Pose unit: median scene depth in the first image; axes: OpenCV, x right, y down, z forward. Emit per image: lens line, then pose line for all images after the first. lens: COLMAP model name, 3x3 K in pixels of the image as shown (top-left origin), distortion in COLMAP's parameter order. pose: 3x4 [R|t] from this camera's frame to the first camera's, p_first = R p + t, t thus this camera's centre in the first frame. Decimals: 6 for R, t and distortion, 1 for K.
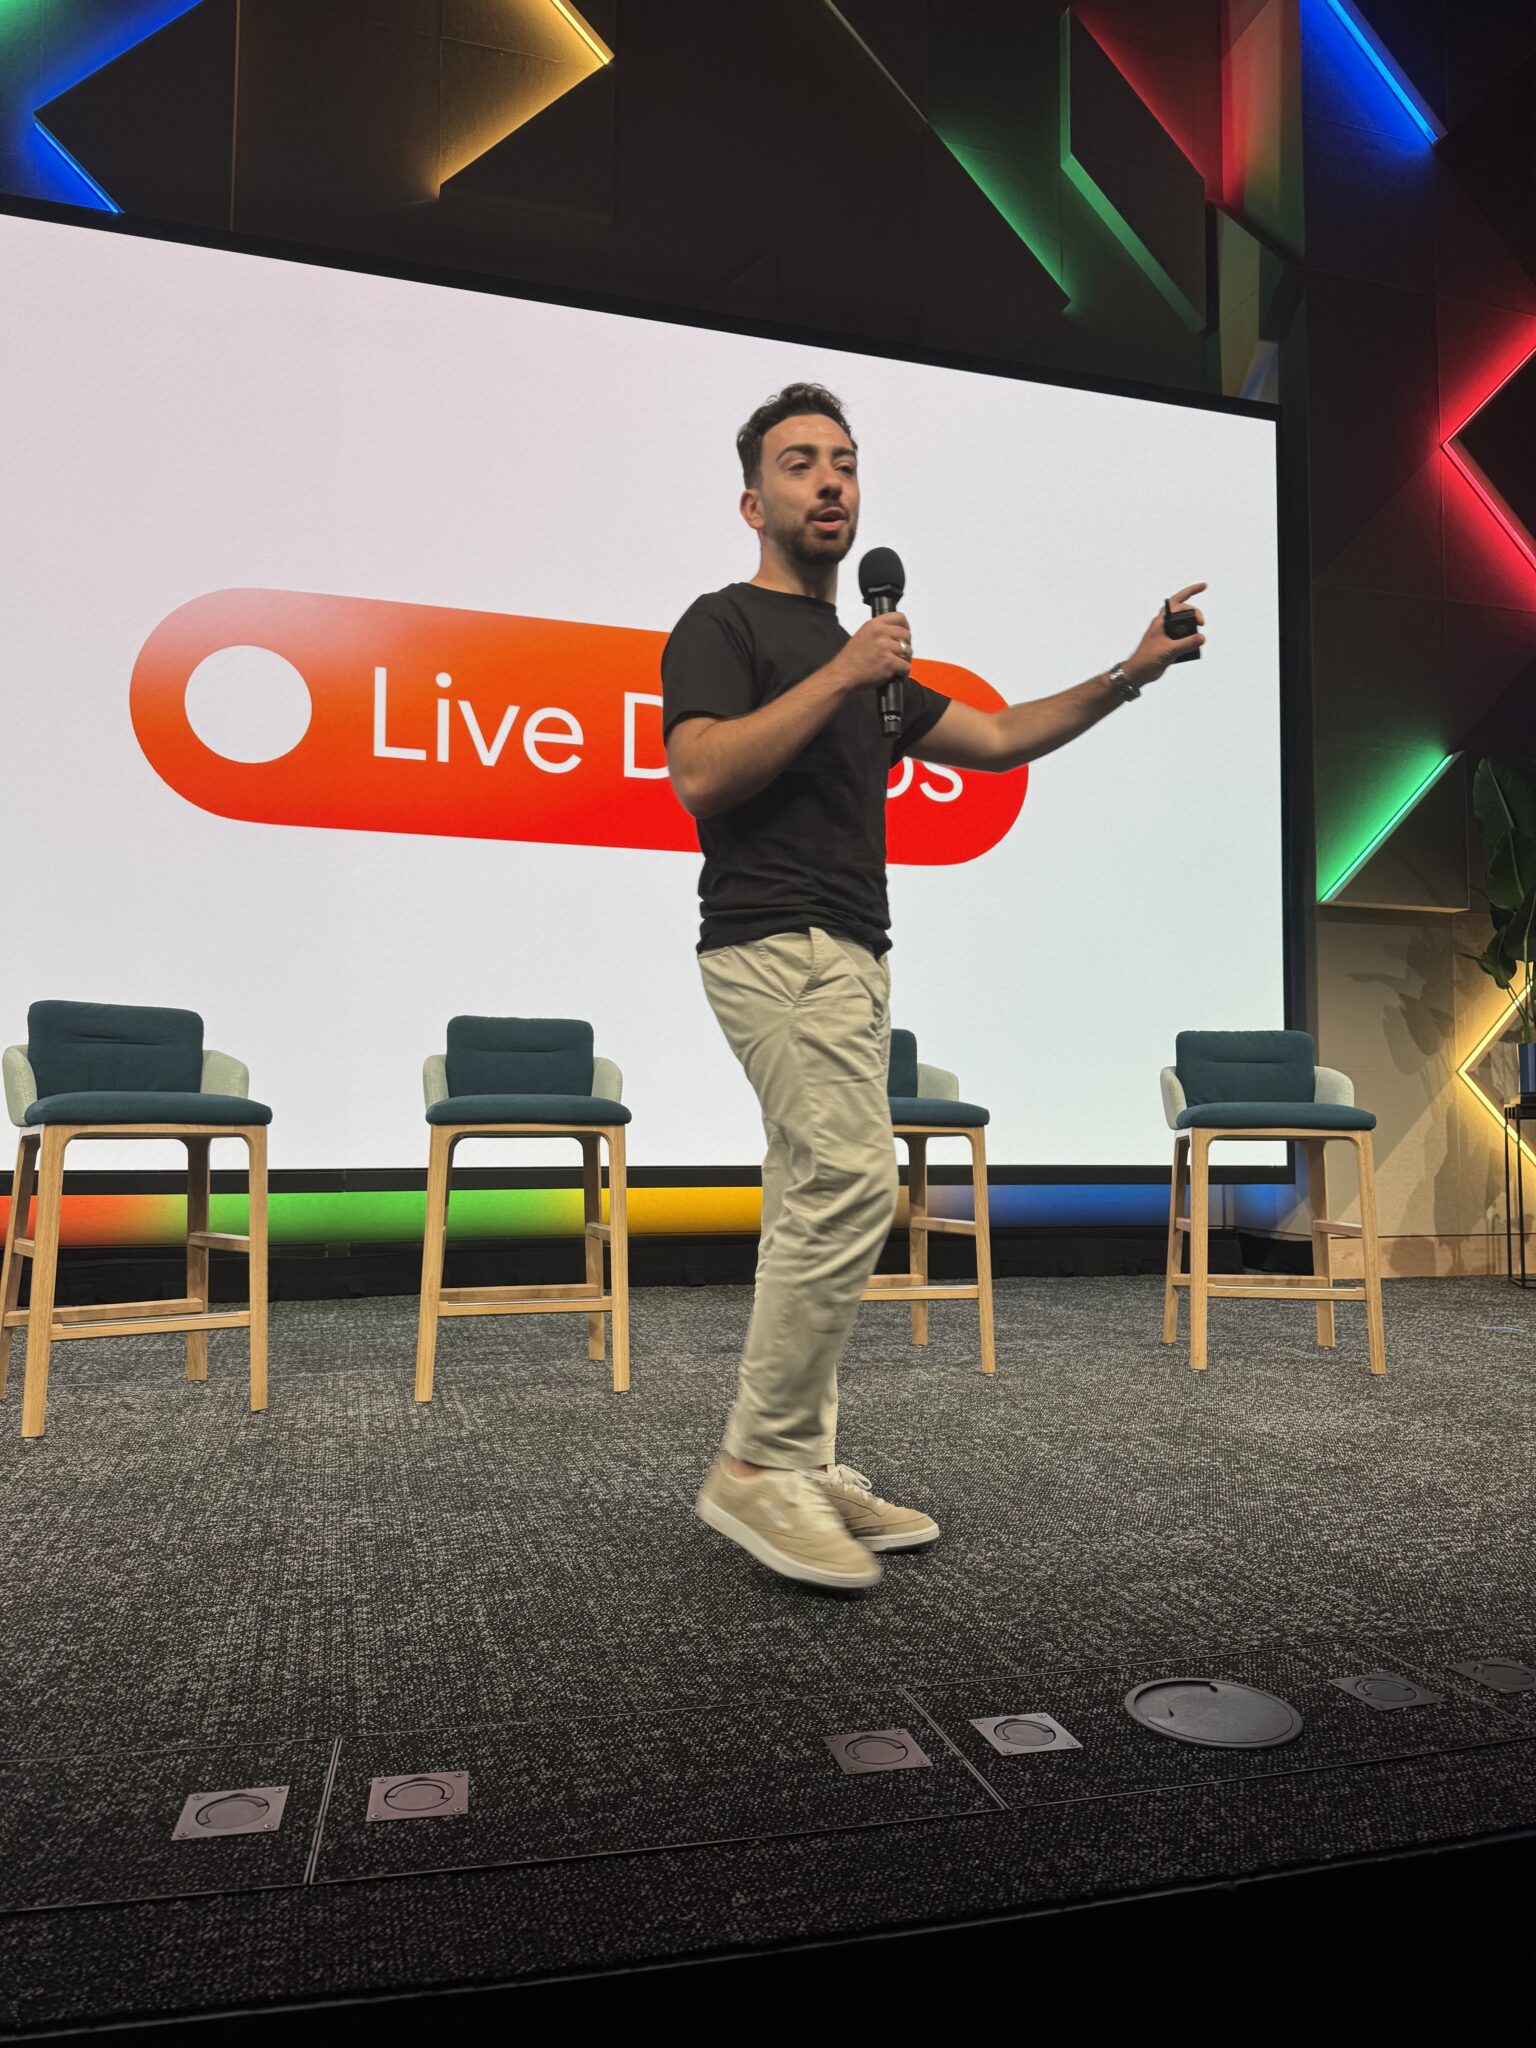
lens RADIAL K [[1447.0, 0, 768.5], [0, 1447.0, 1025.0], [0, 0, 1]] dist [0.007535, -0.002023]
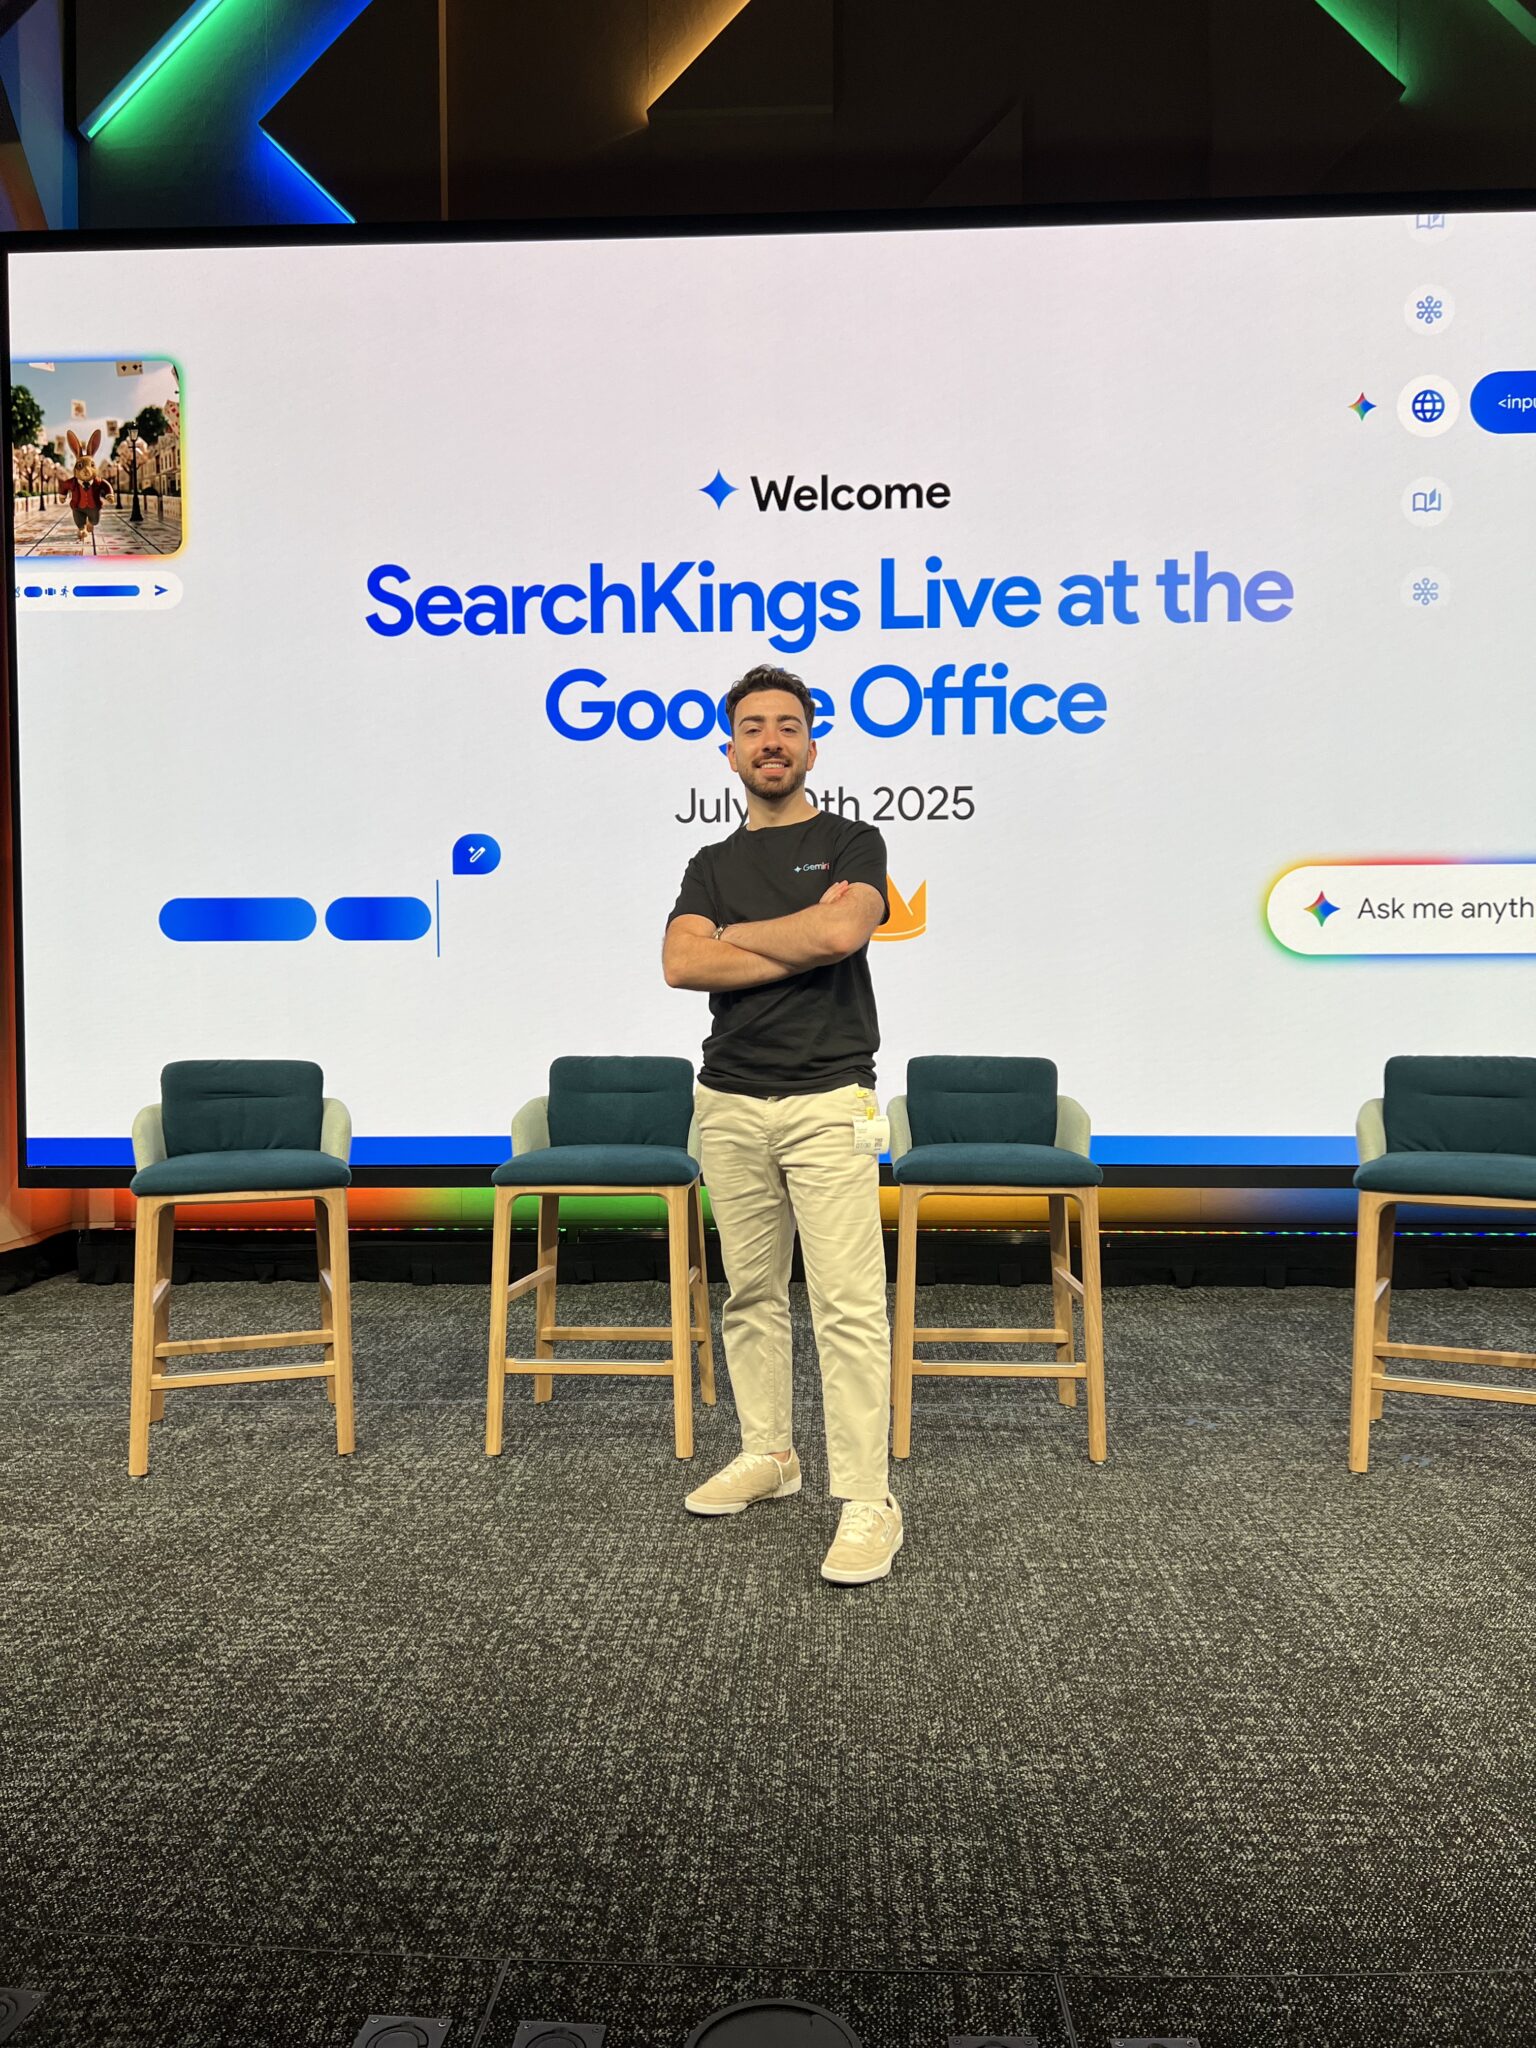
lens RADIAL K [[1538.6, 0, 767.9], [0, 1538.6, 1022.6], [0, 0, 1]] dist [0.013430, 0.003416]
pose [[0.945856, -0.005396, -0.324541, 0.455920], [0.033806, 0.996062, 0.081964, -0.193797], [0.322821, -0.088498, 0.942313, 0.092428]]
